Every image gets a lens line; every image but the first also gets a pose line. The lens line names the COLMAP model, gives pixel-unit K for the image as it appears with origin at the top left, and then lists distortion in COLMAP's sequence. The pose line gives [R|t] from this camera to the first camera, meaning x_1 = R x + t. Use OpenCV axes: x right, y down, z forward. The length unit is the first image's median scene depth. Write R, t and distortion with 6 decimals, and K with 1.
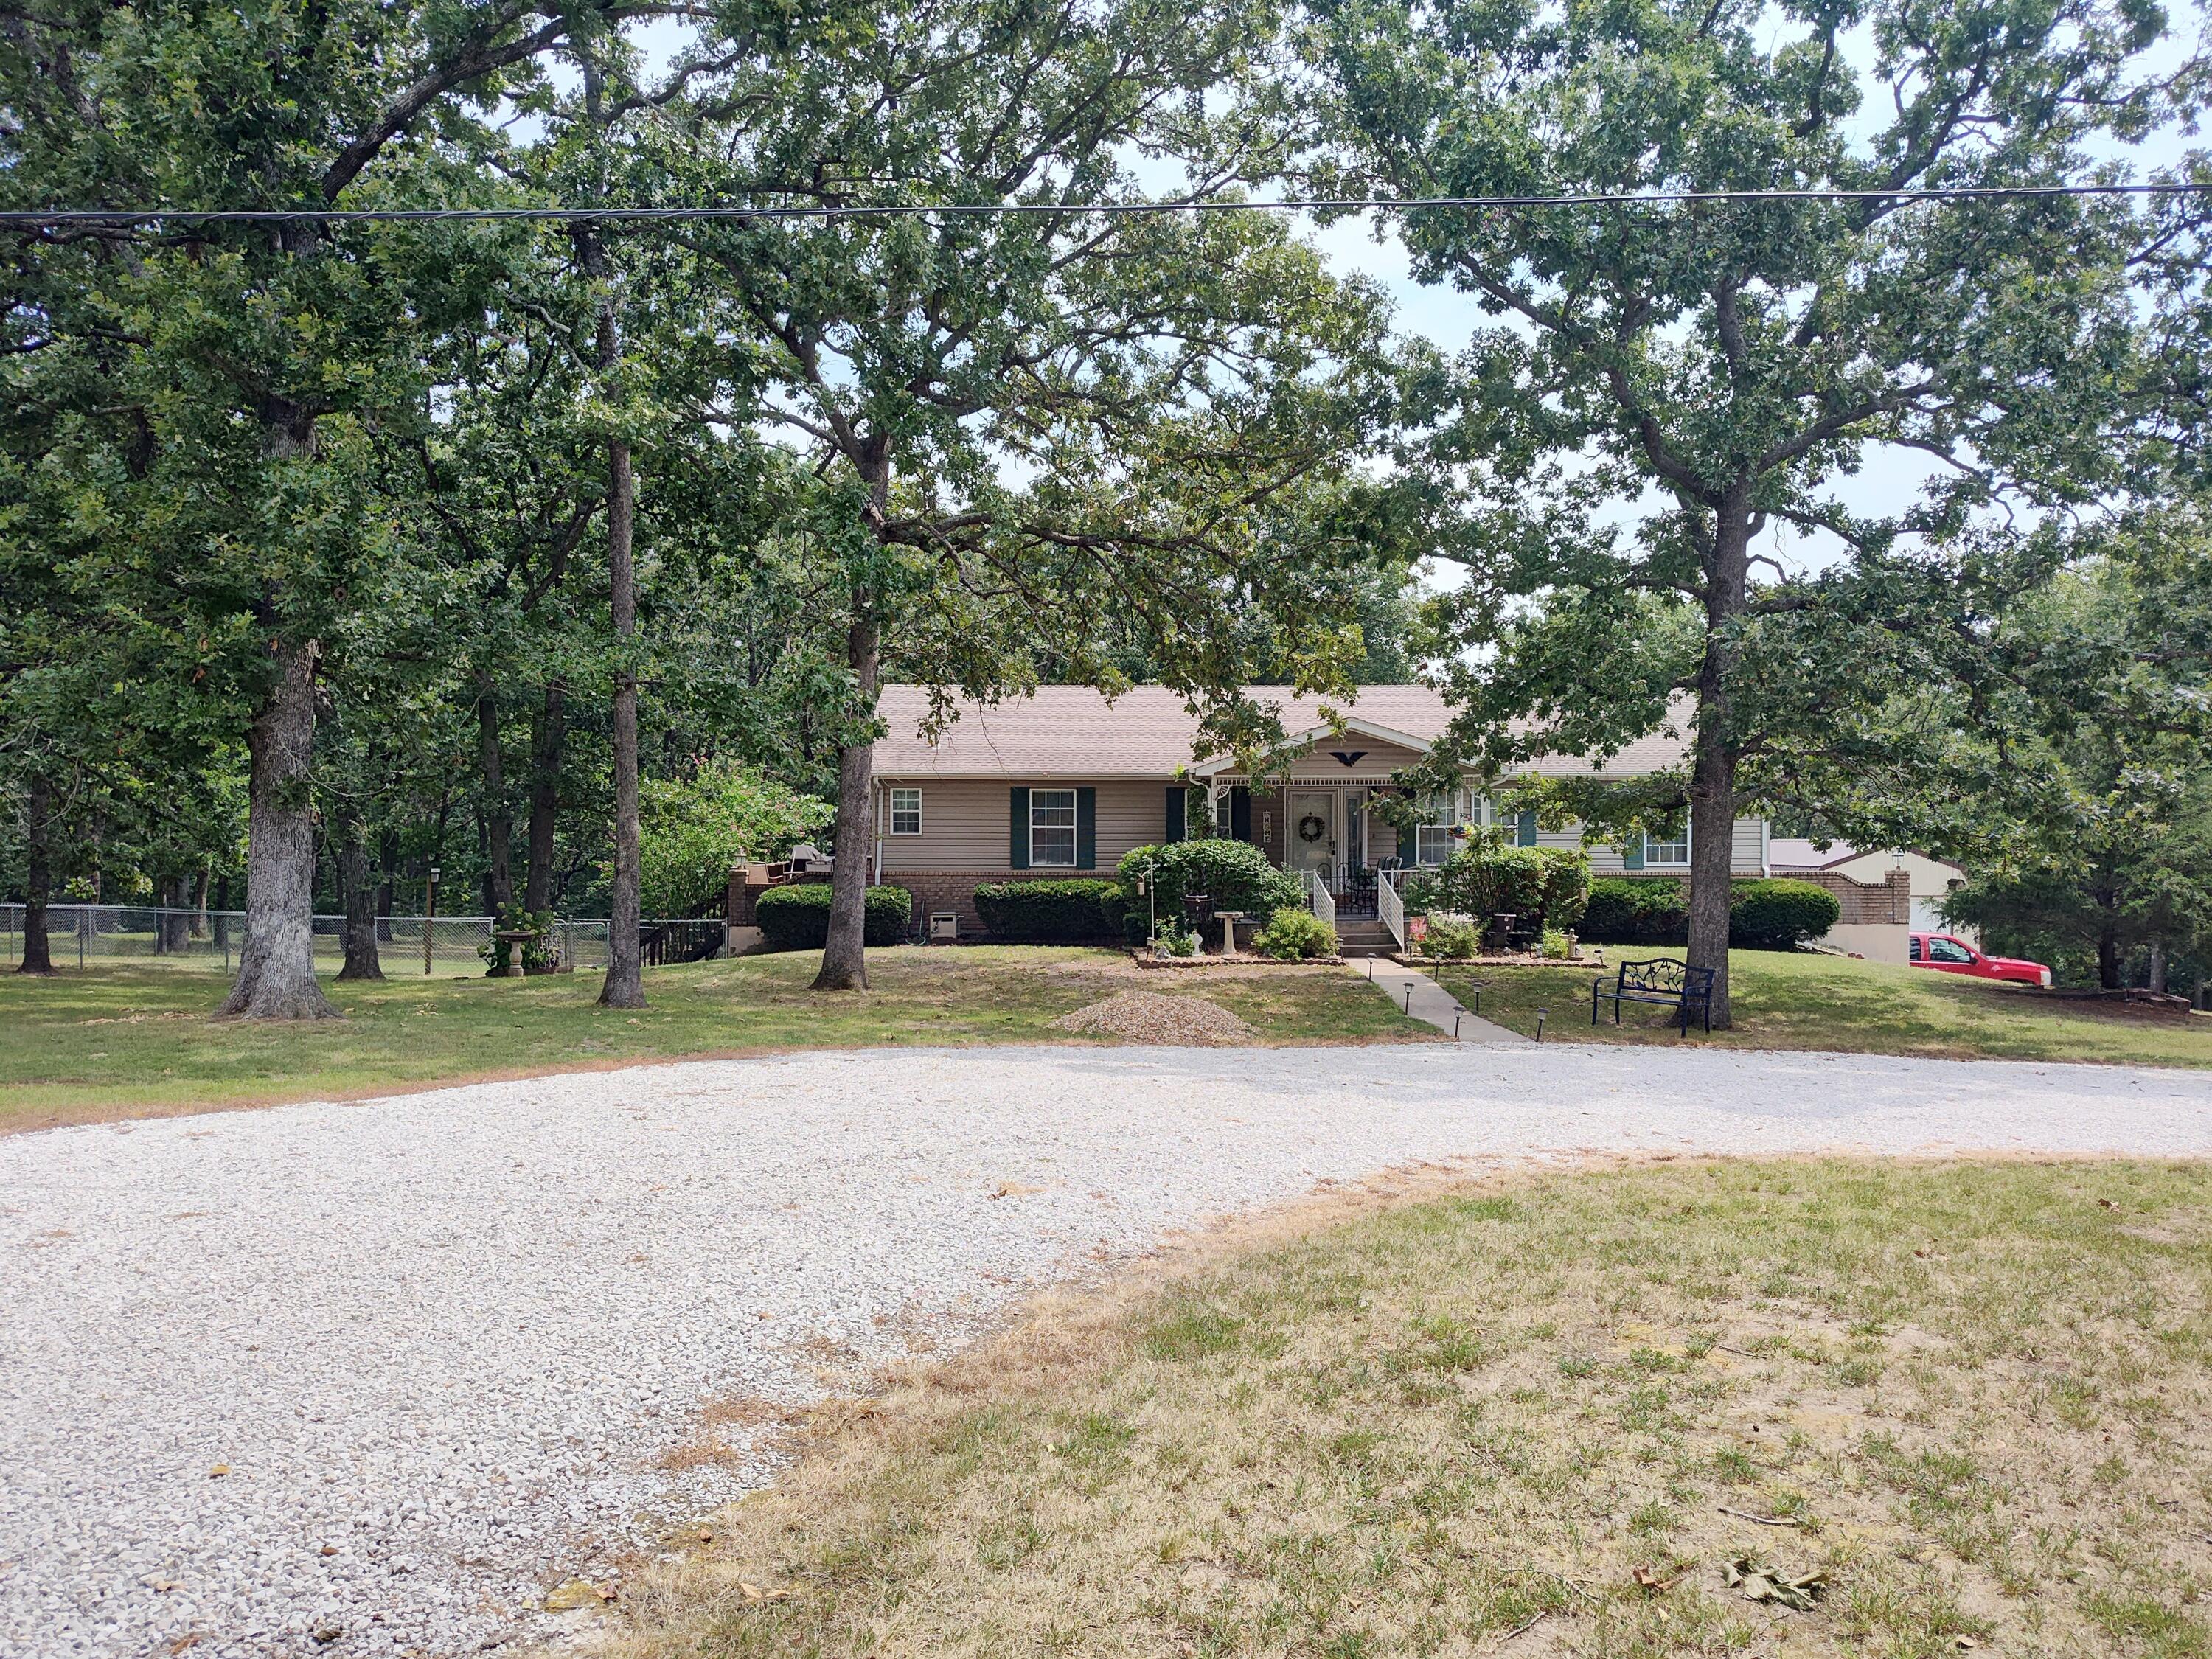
lens RADIAL K [[1505.9, 0, 1121.0], [0, 1505.9, 832.1], [0, 0, 1]] dist [0.057026, -0.063428]
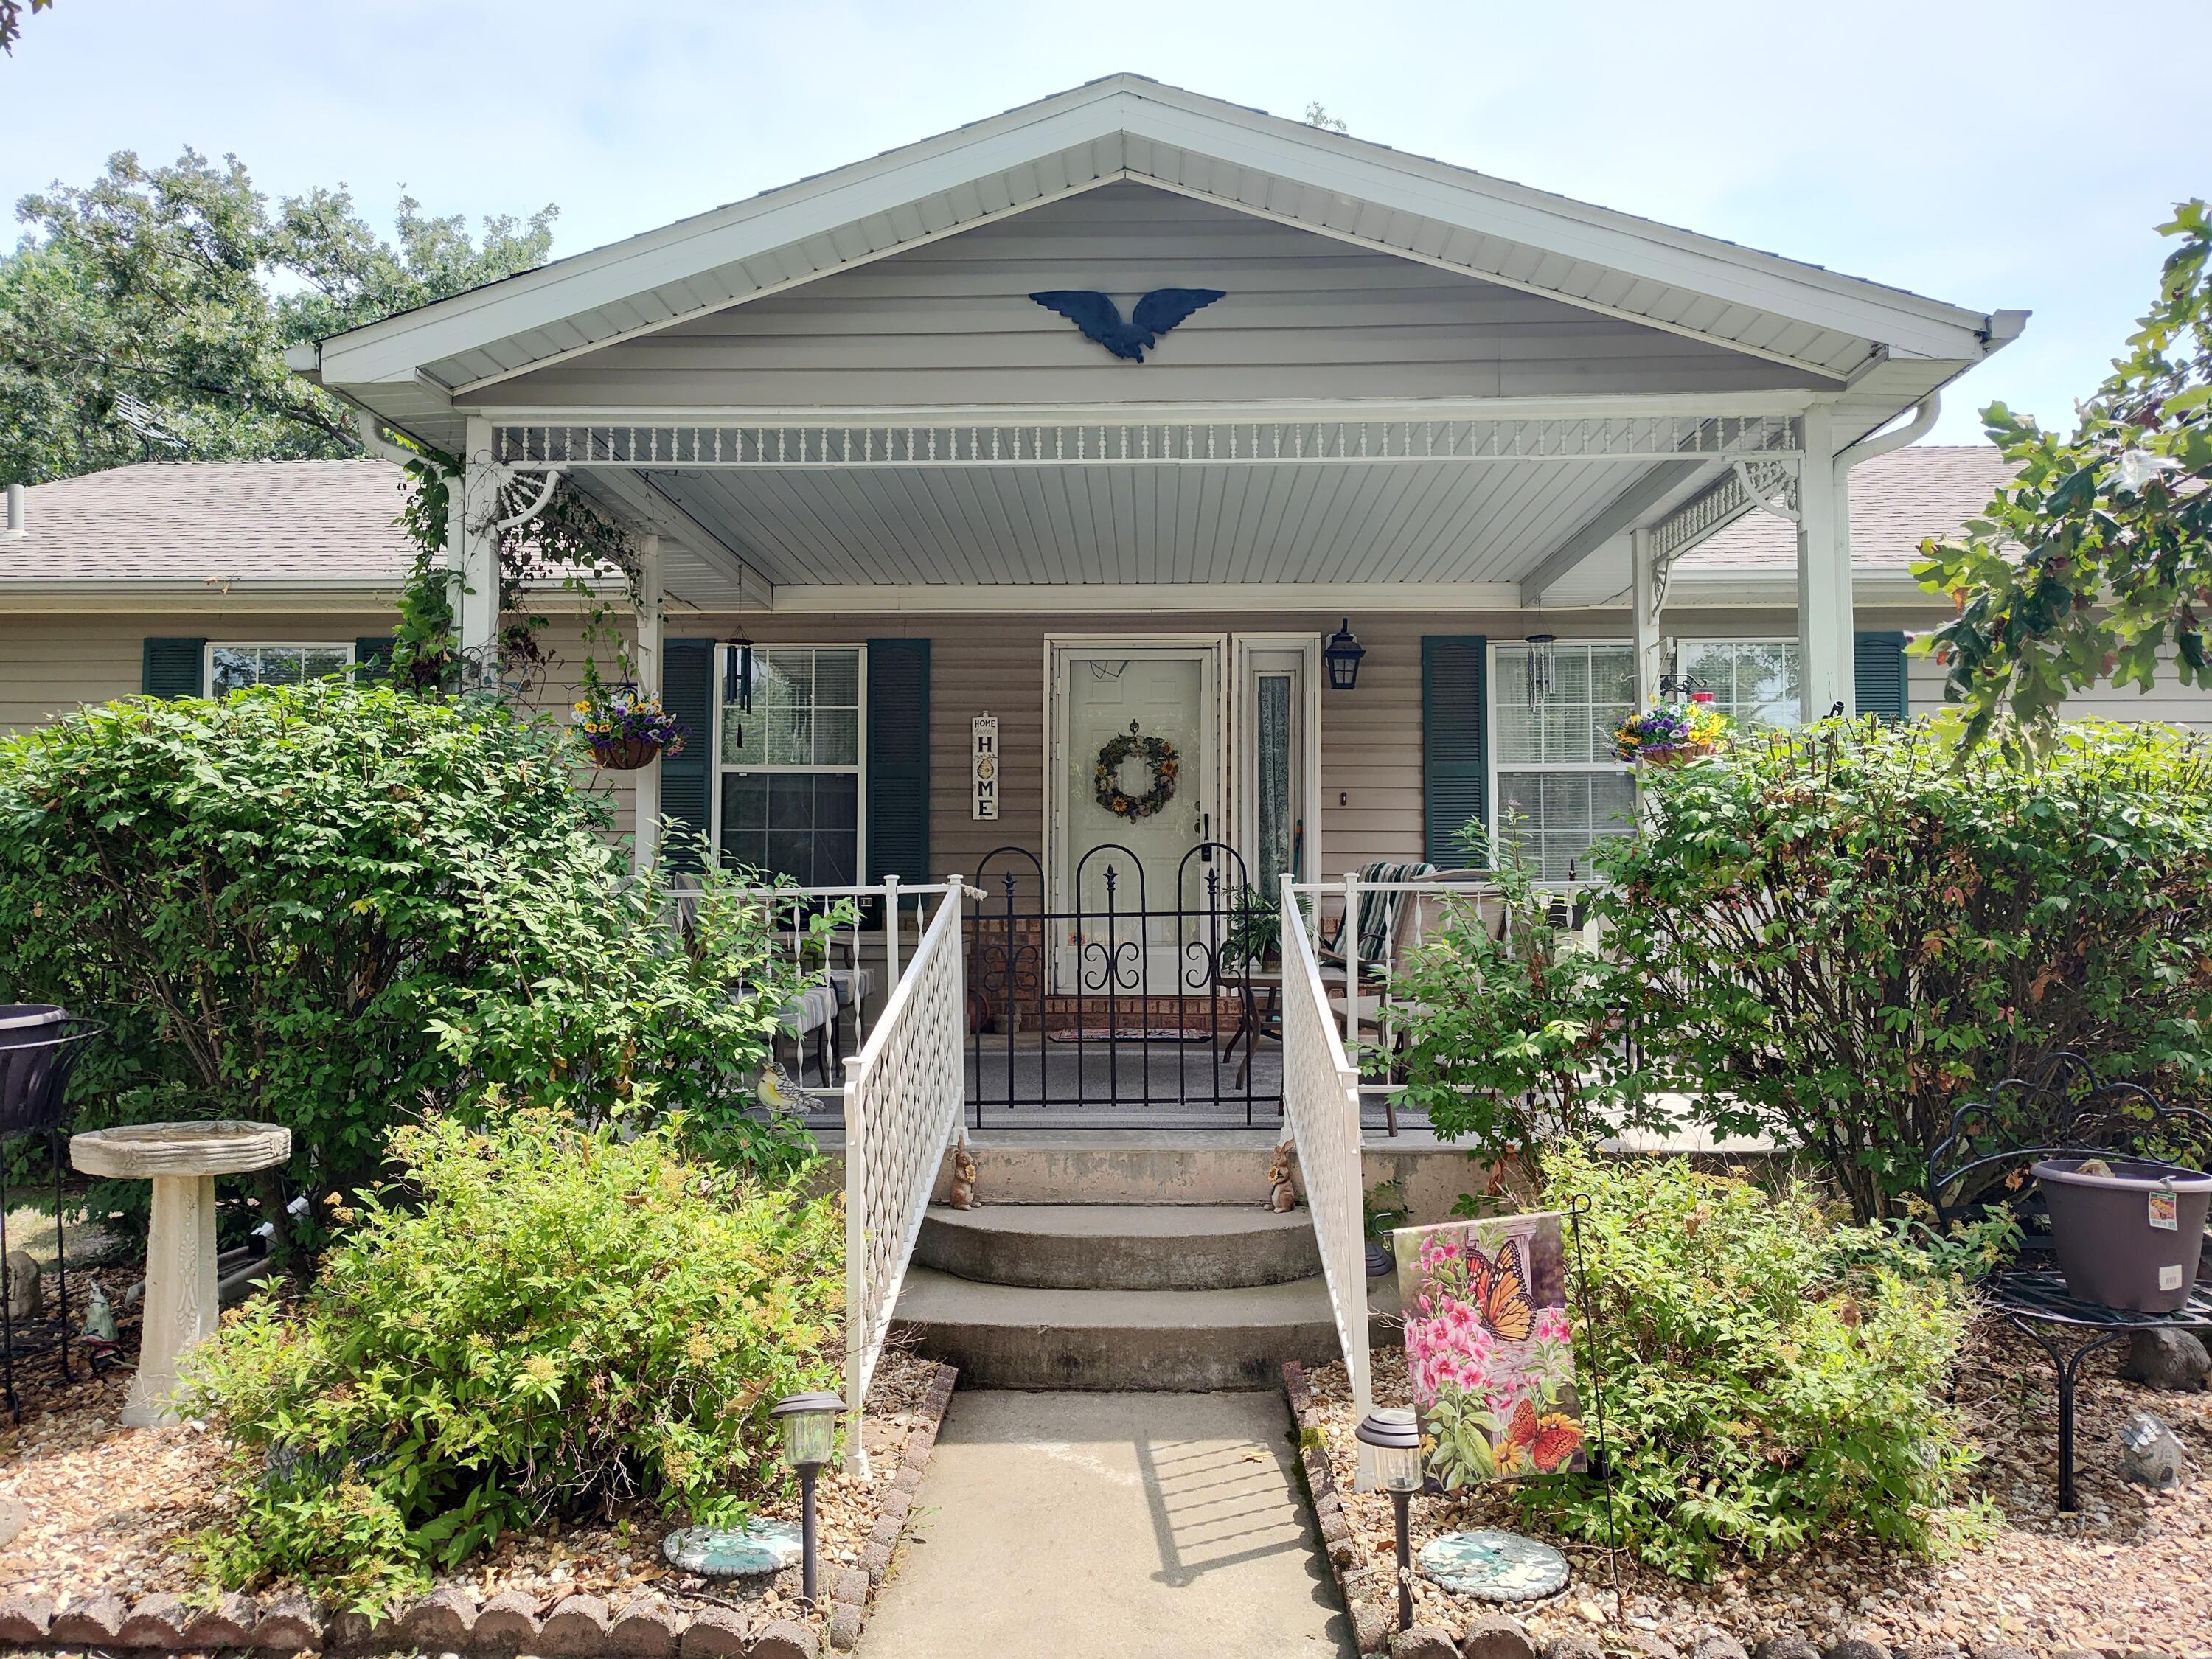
lens RADIAL K [[1505.9, 0, 1121.0], [0, 1505.9, 832.1], [0, 0, 1]] dist [0.057026, -0.063428]
pose [[0.998375, 0.000589, -0.056987, 0.169287], [-0.003939, 0.998269, -0.058685, 0.031907], [0.056854, 0.058814, 0.996649, 0.844198]]
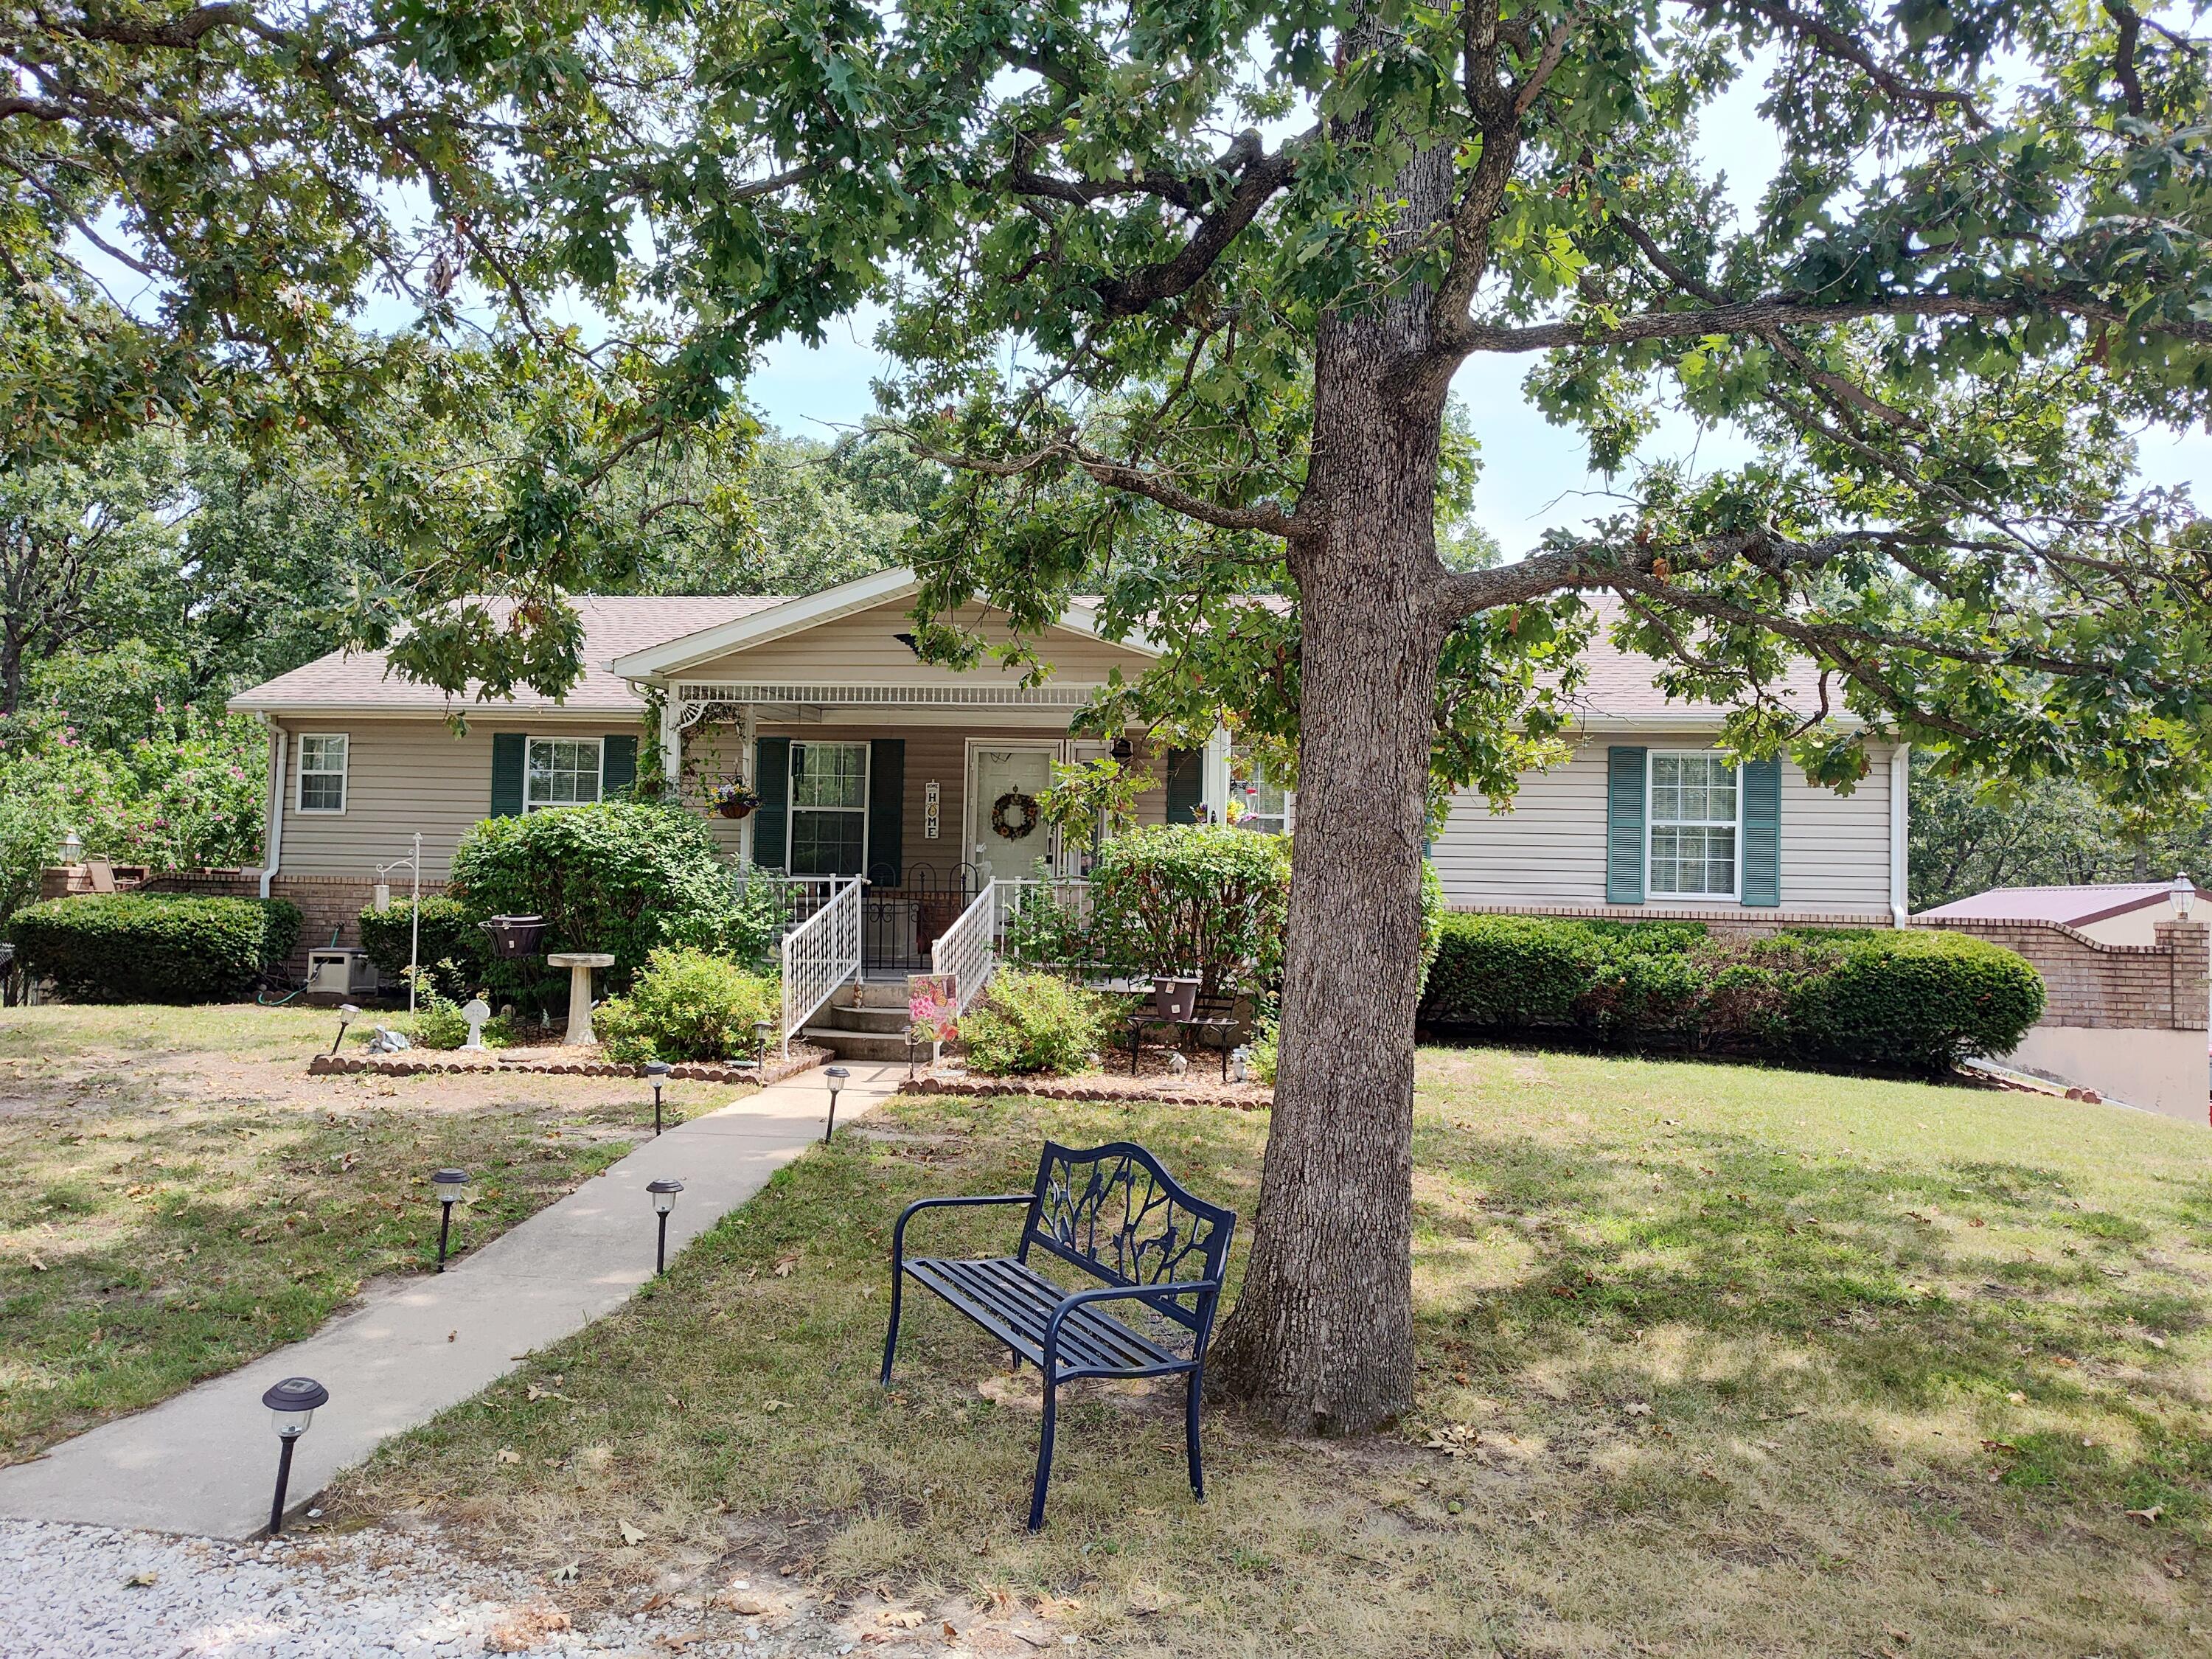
lens RADIAL K [[1505.9, 0, 1121.0], [0, 1505.9, 832.1], [0, 0, 1]] dist [0.057026, -0.063428]
pose [[0.987664, 0.018340, -0.155511, 0.301251], [-0.024963, 0.998858, -0.040748, 0.030086], [0.154586, 0.044128, 0.986993, 0.560308]]
